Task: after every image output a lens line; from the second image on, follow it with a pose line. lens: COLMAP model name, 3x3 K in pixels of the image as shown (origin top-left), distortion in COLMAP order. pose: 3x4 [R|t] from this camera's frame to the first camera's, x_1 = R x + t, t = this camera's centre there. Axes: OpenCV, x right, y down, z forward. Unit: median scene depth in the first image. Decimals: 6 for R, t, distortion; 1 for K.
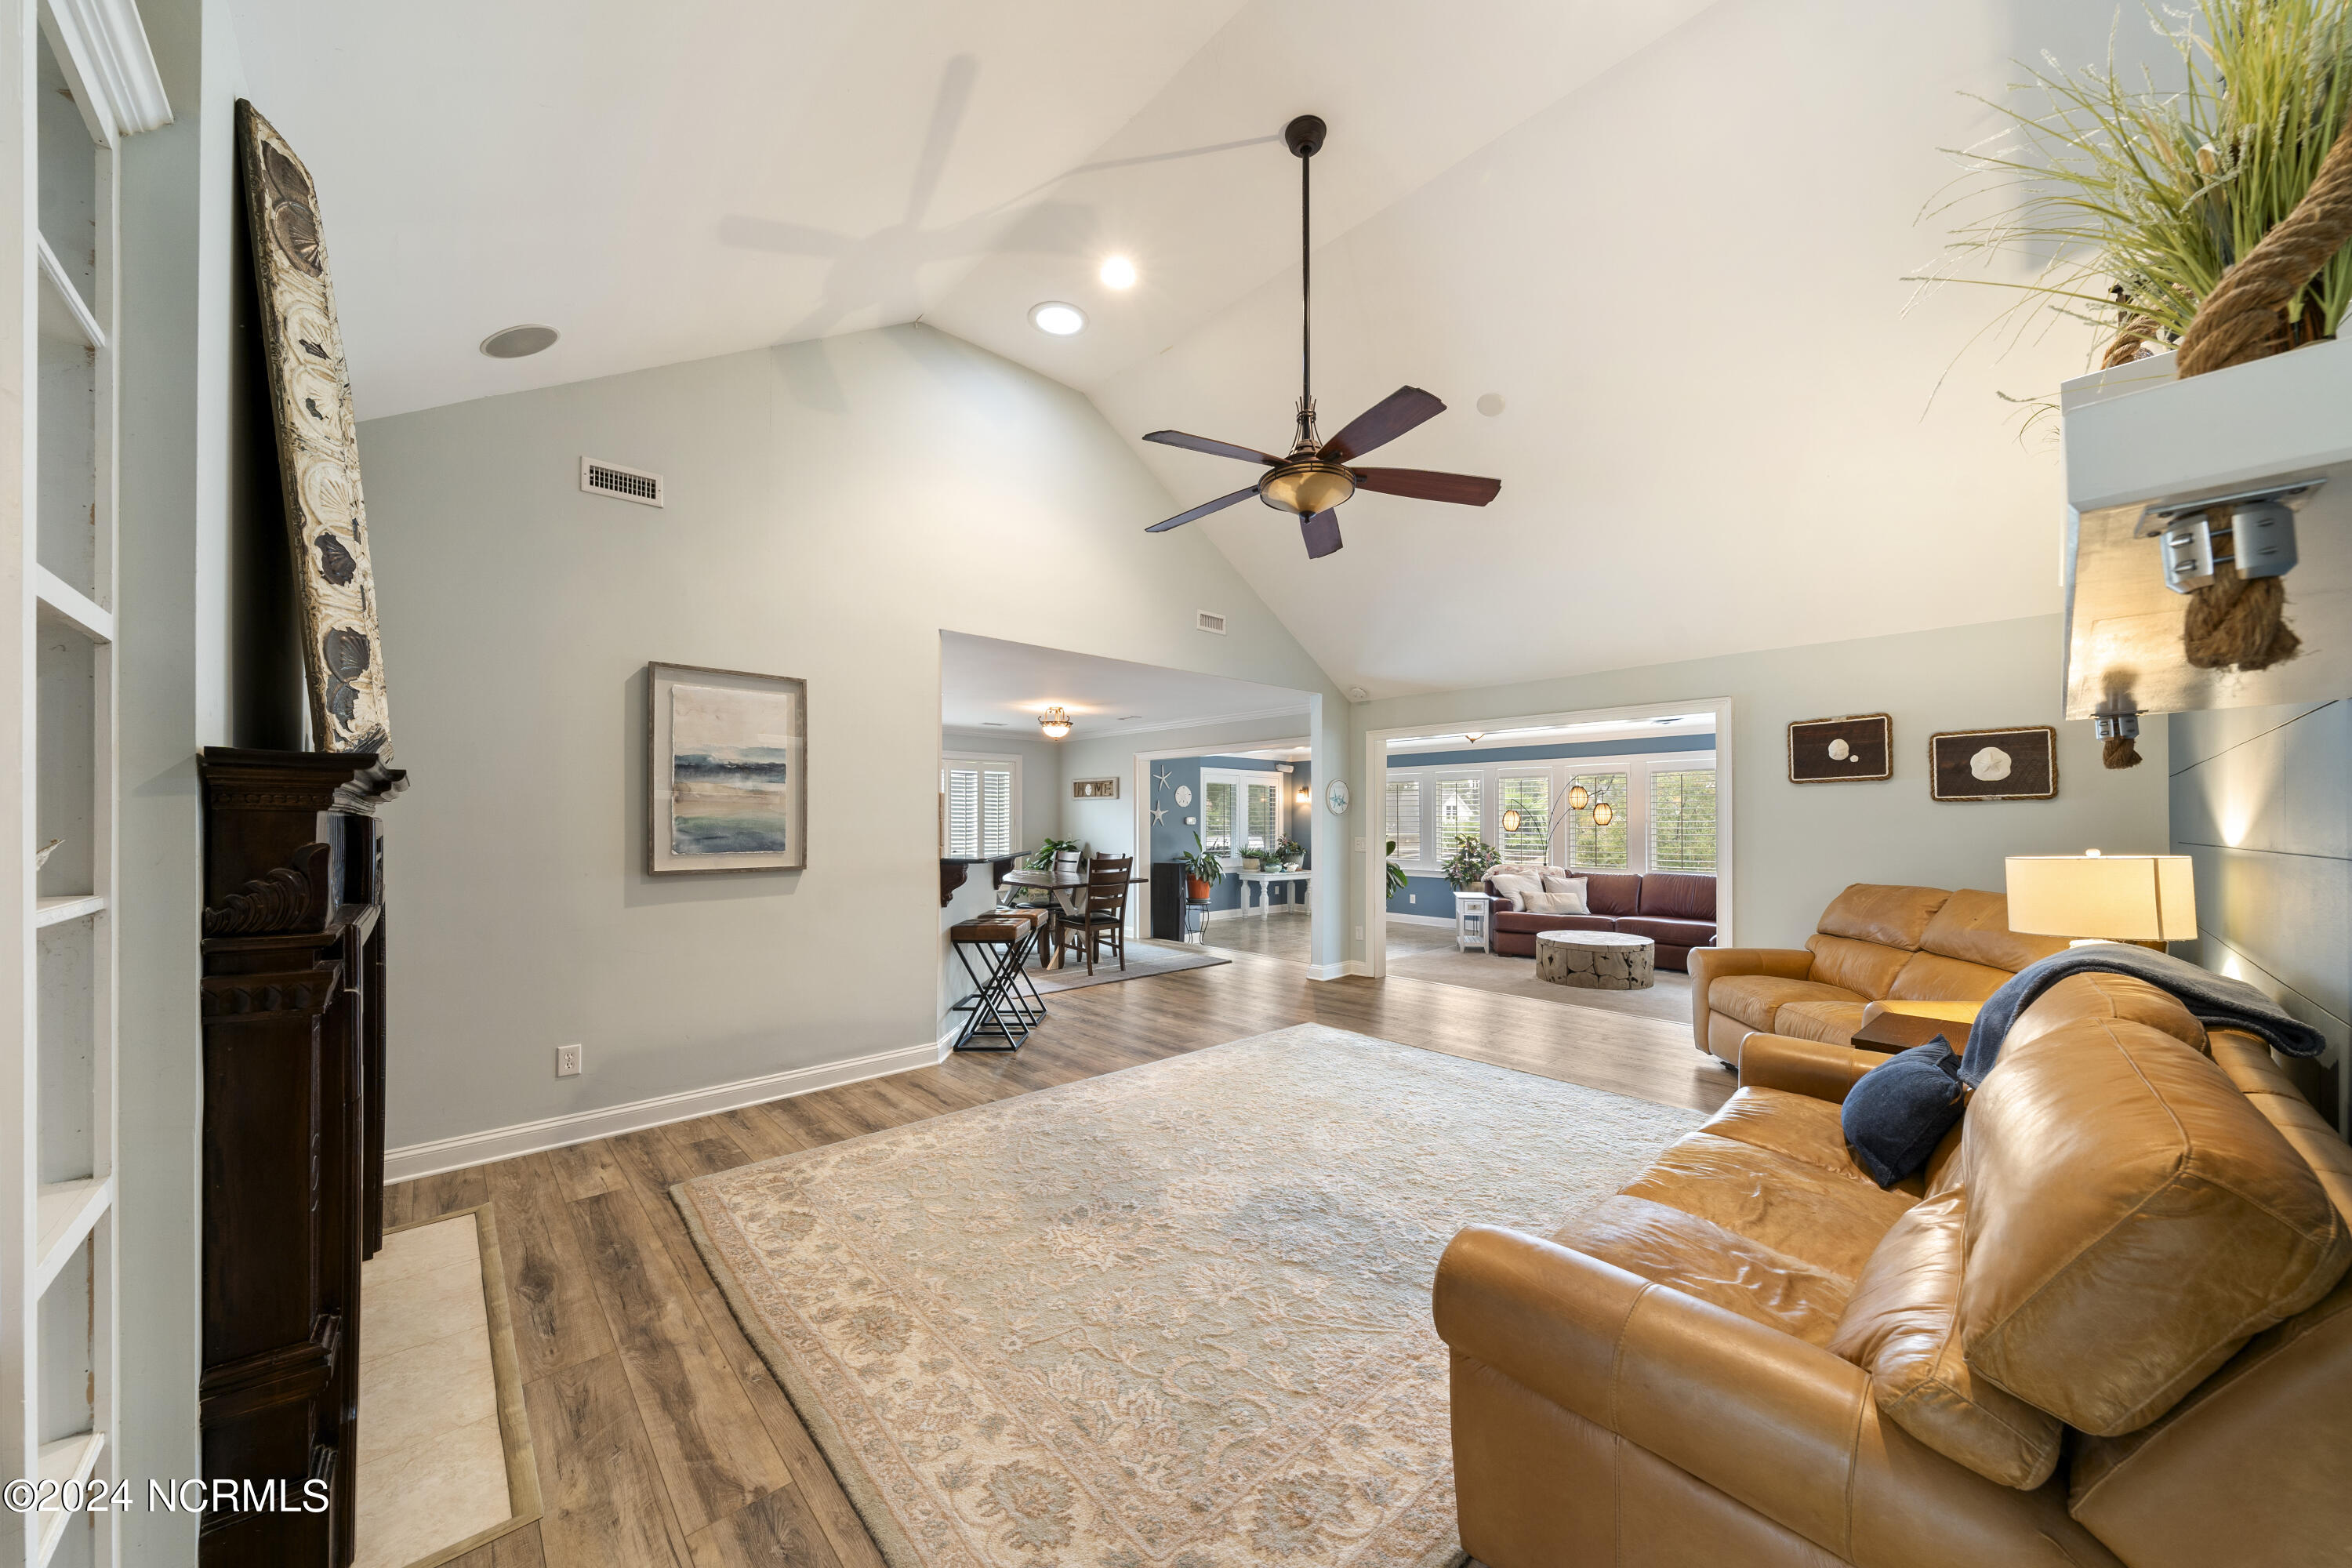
lens RADIAL K [[820.8, 0, 1185.3], [0, 820.8, 818.3], [0, 0, 1]] dist [-0.001471, -0.000219]
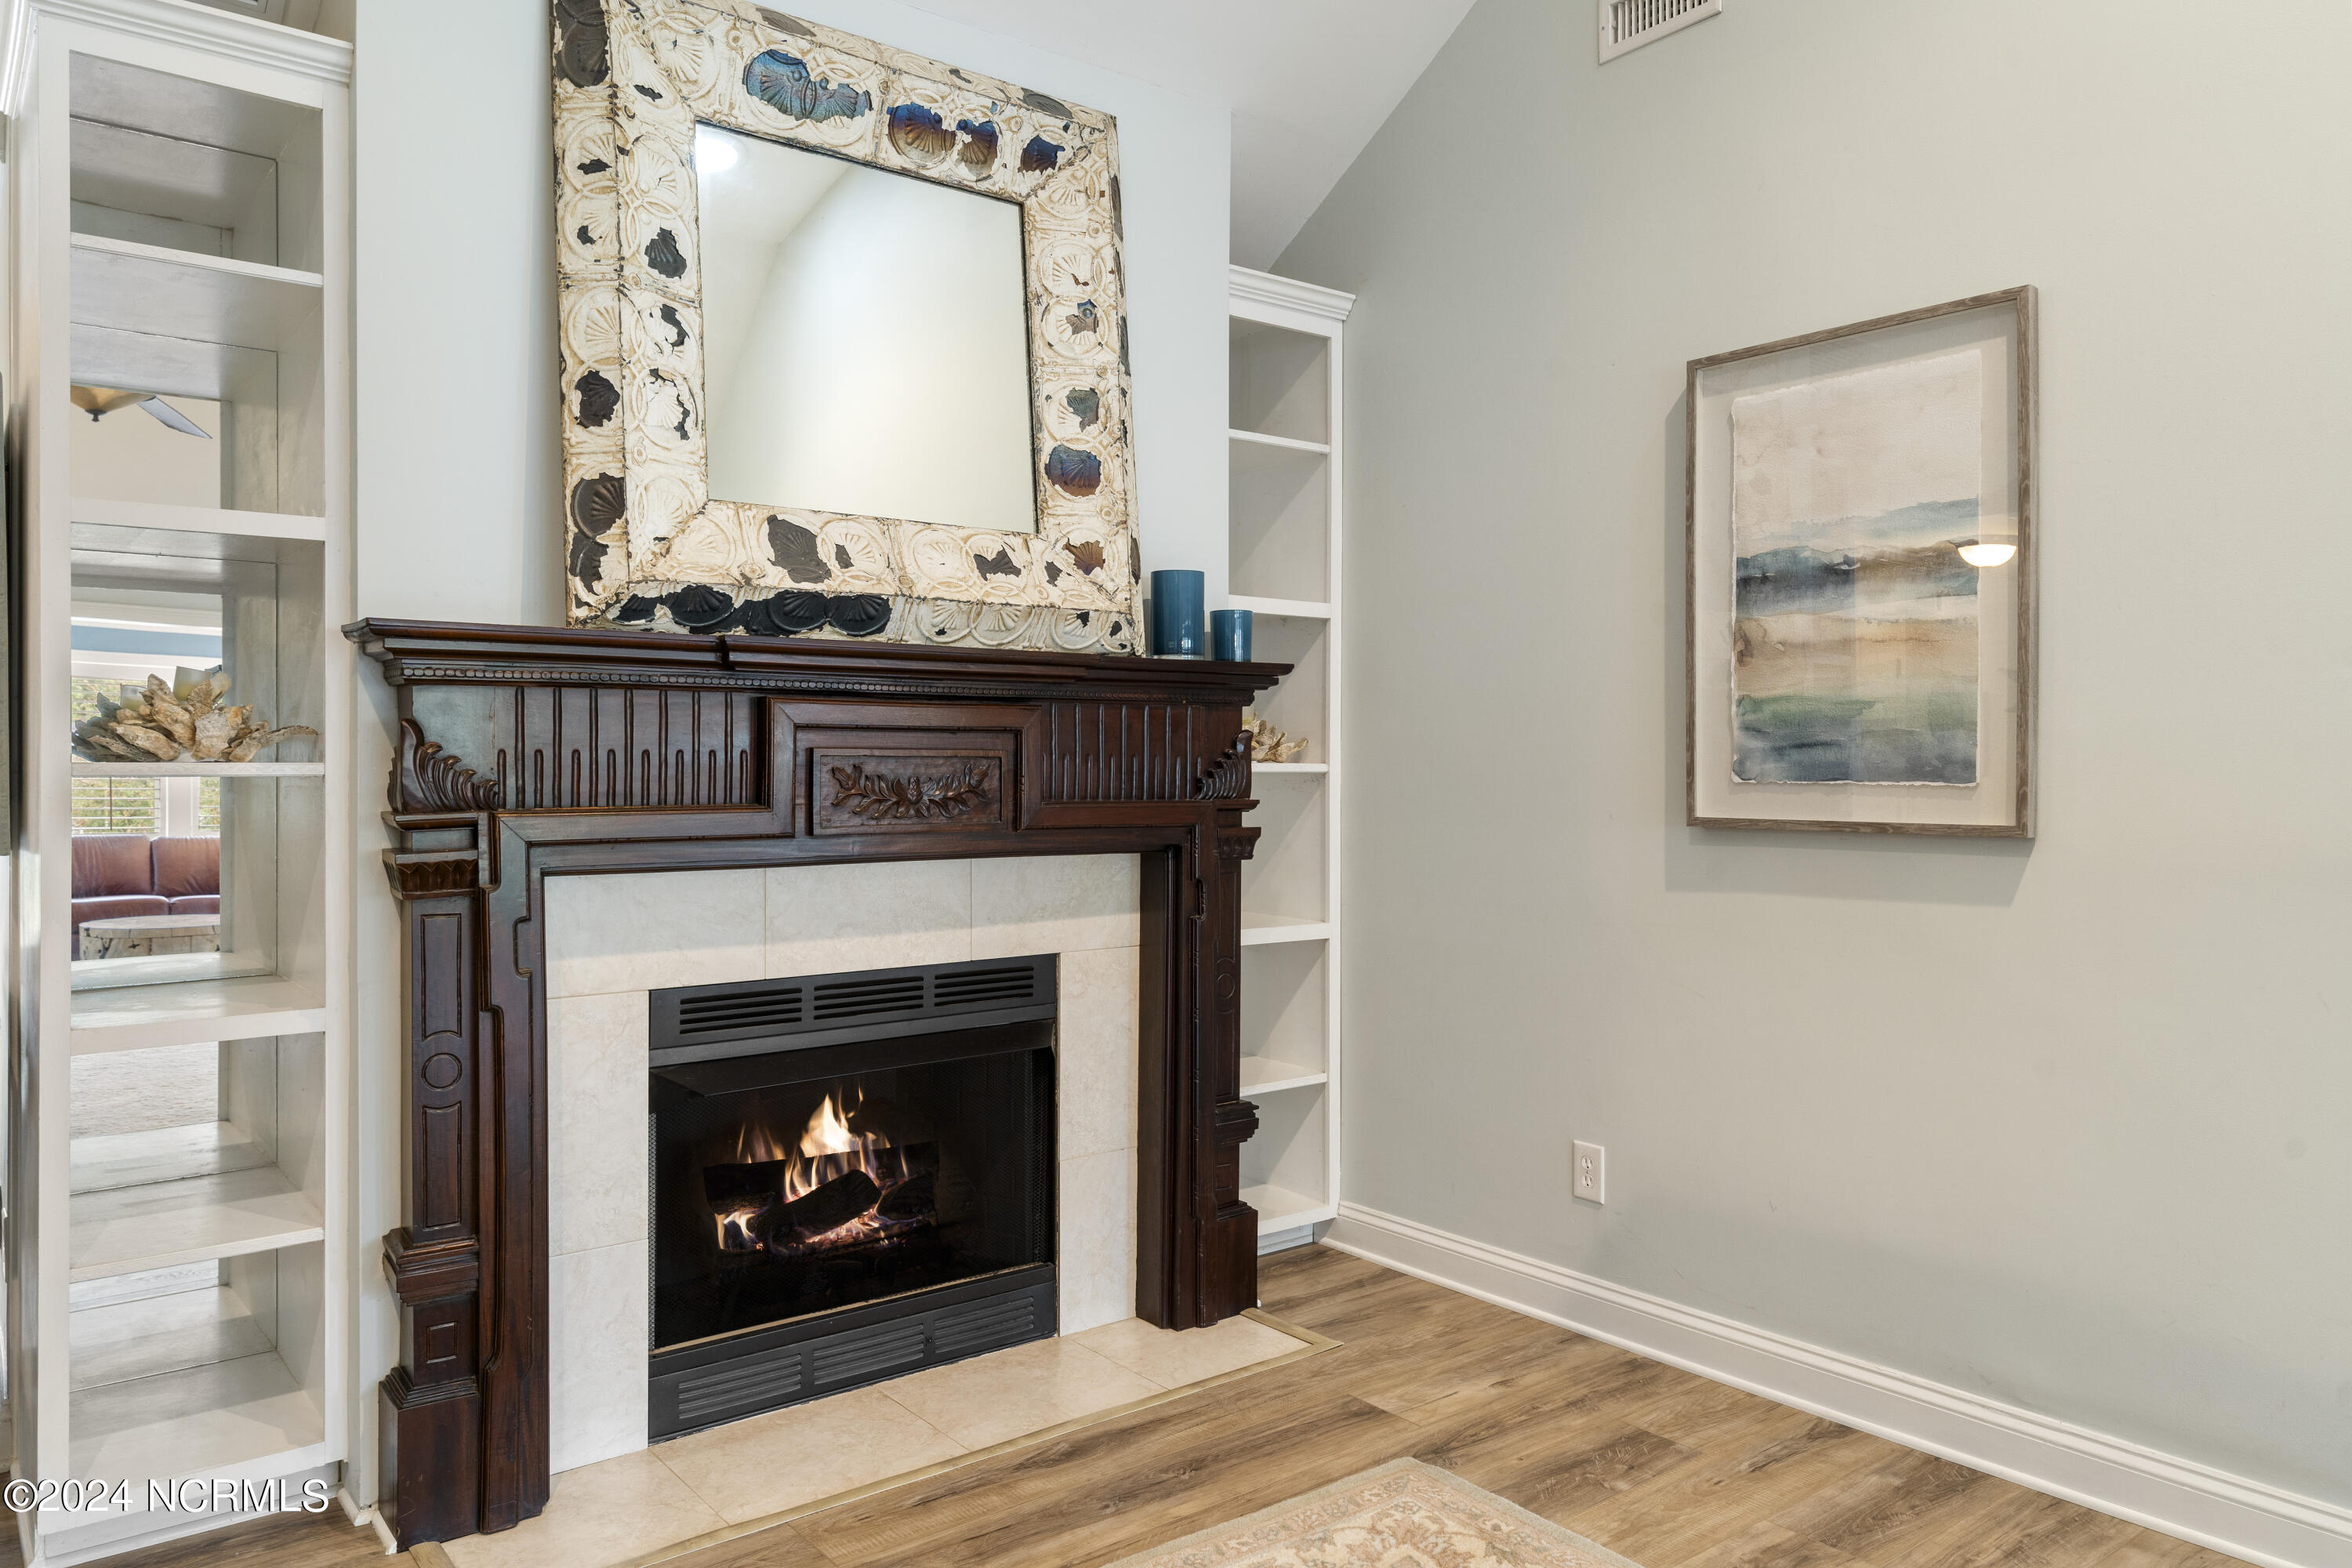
lens RADIAL K [[1577.8, 0, 1178.4], [0, 1577.8, 768.5], [0, 0, 1]] dist [0.000954, -0.000102]
pose [[-0.089762, 0.002261, -0.995961, 0.232389], [0.004870, 0.999986, 0.001831, 0.031008], [0.995951, -0.004686, -0.089772, 0.713804]]
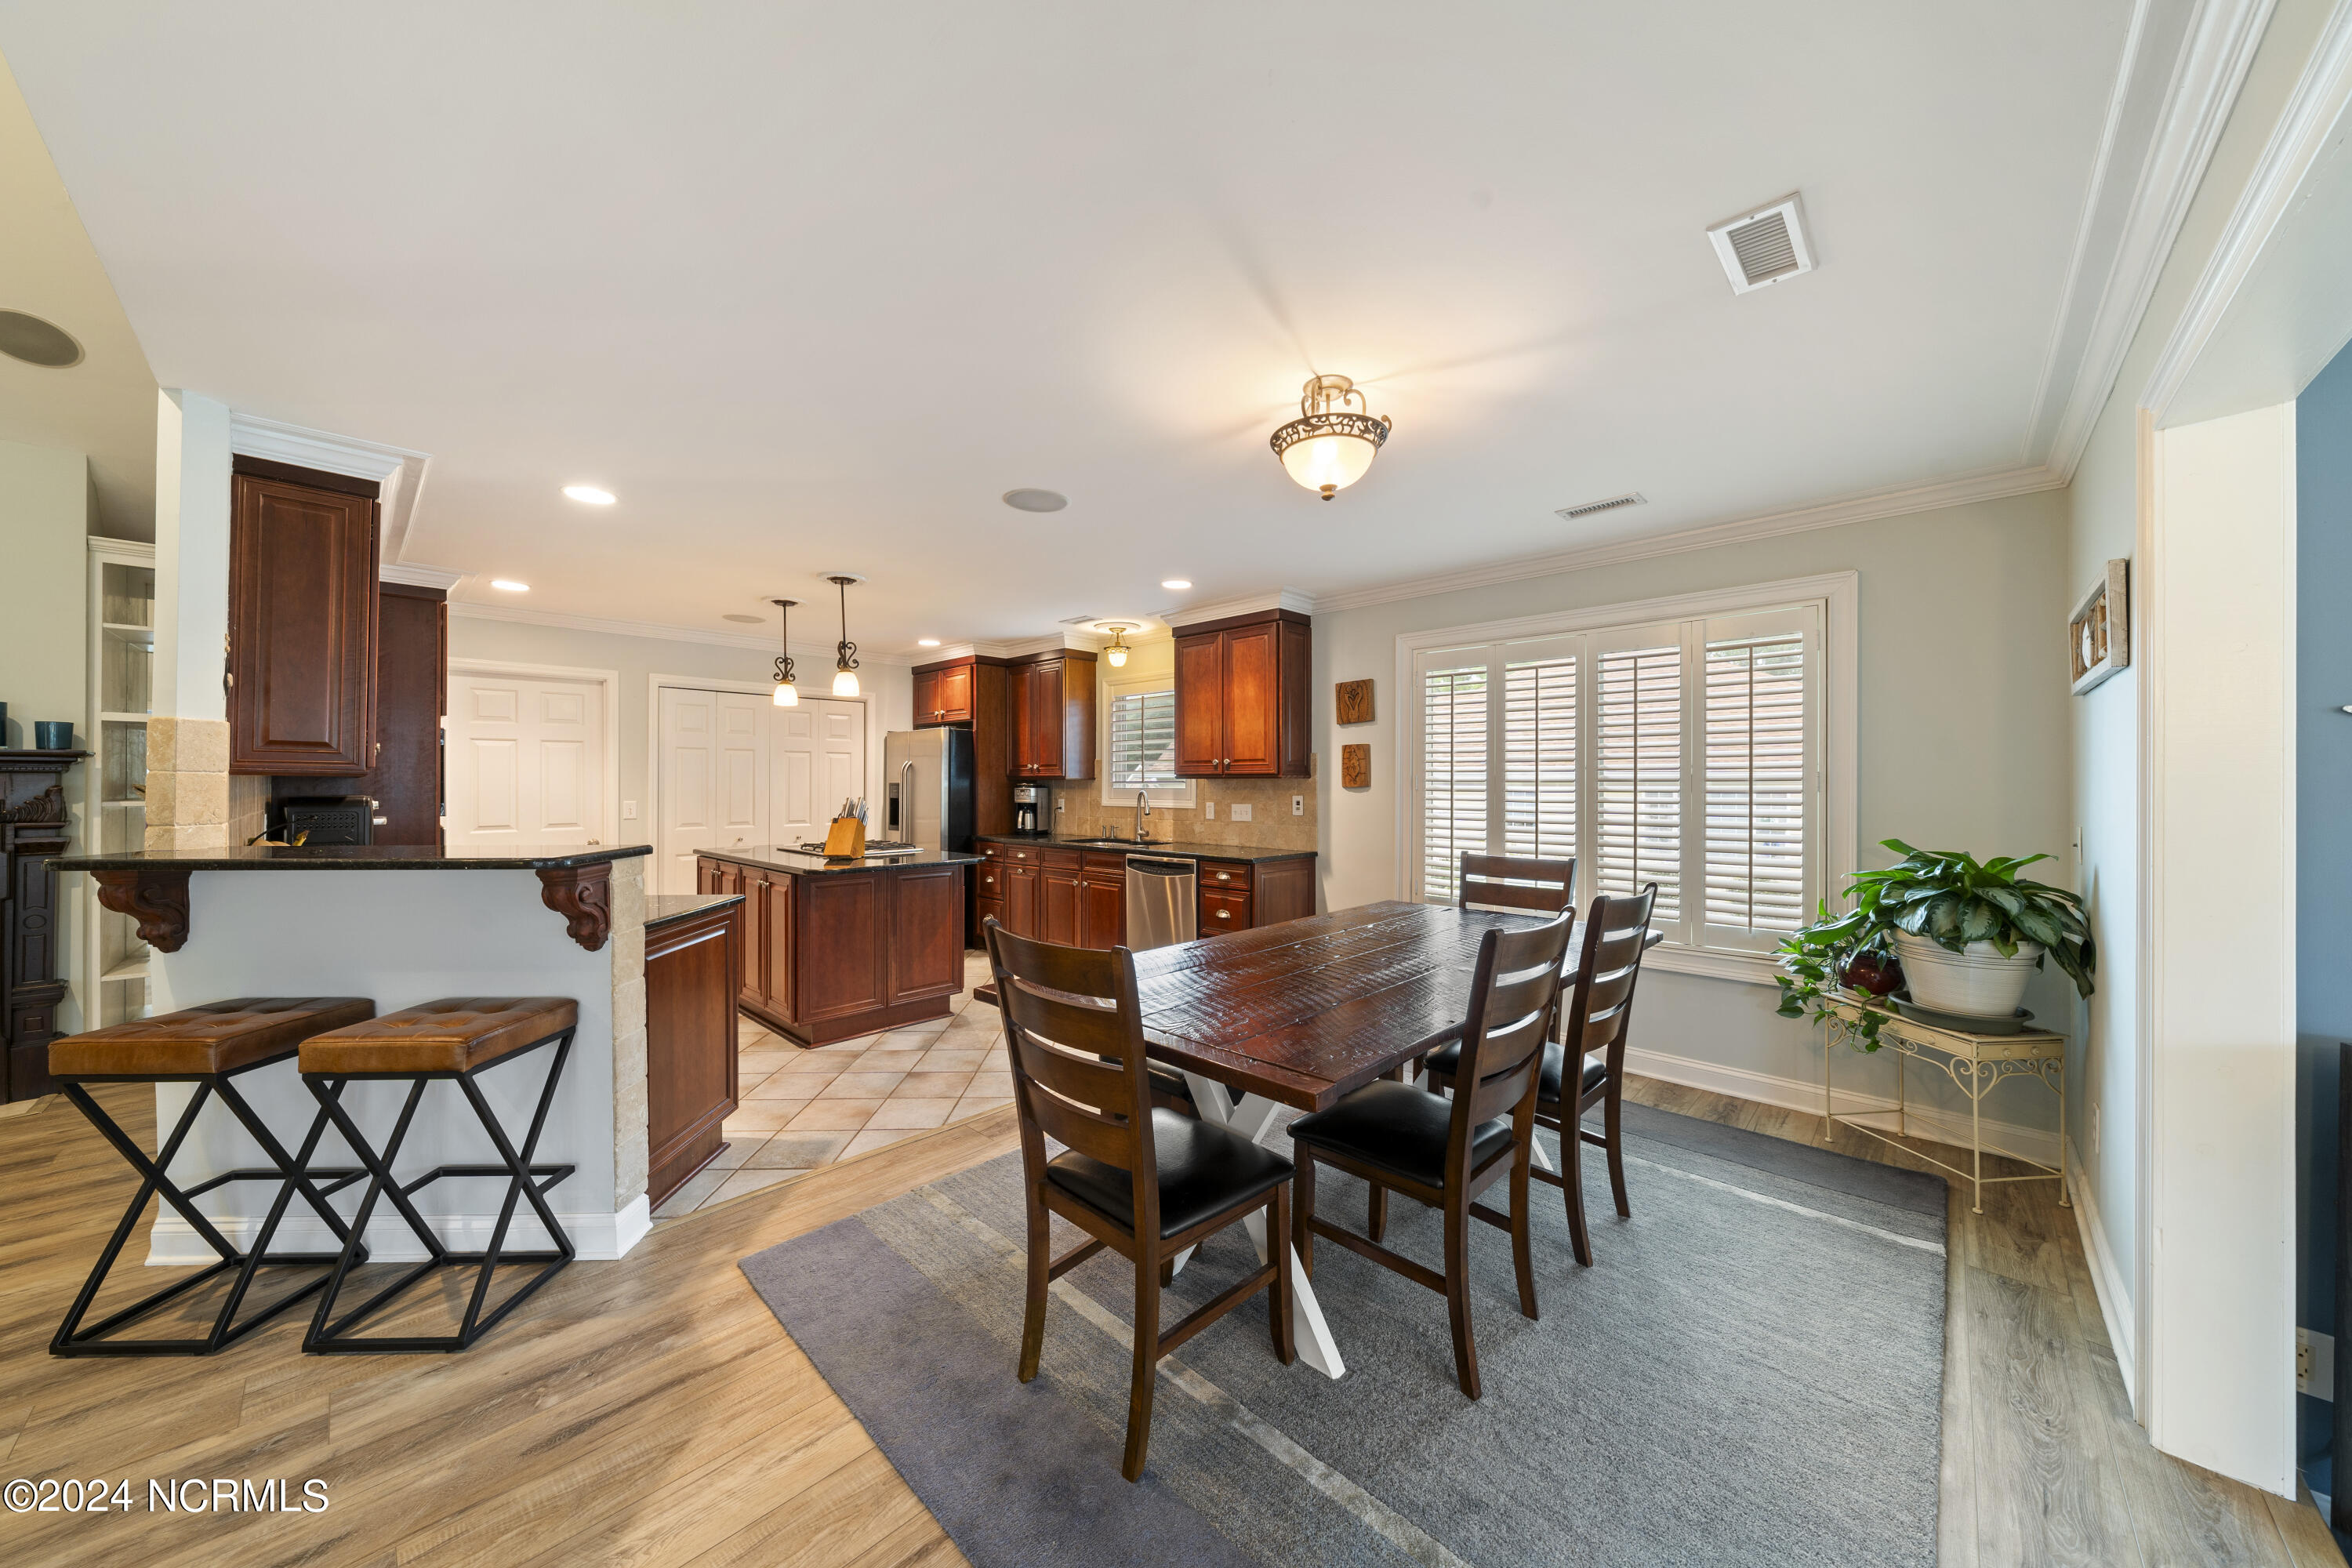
lens RADIAL K [[807.8, 0, 1173.0], [0, 807.8, 777.8], [0, 0, 1]] dist [-0.002301, 0.000023]
pose [[0.049035, -0.005445, -0.998782, 0.249713], [0.002234, 0.999983, -0.005342, 0.010326], [0.998795, -0.001969, 0.049046, 1.824697]]
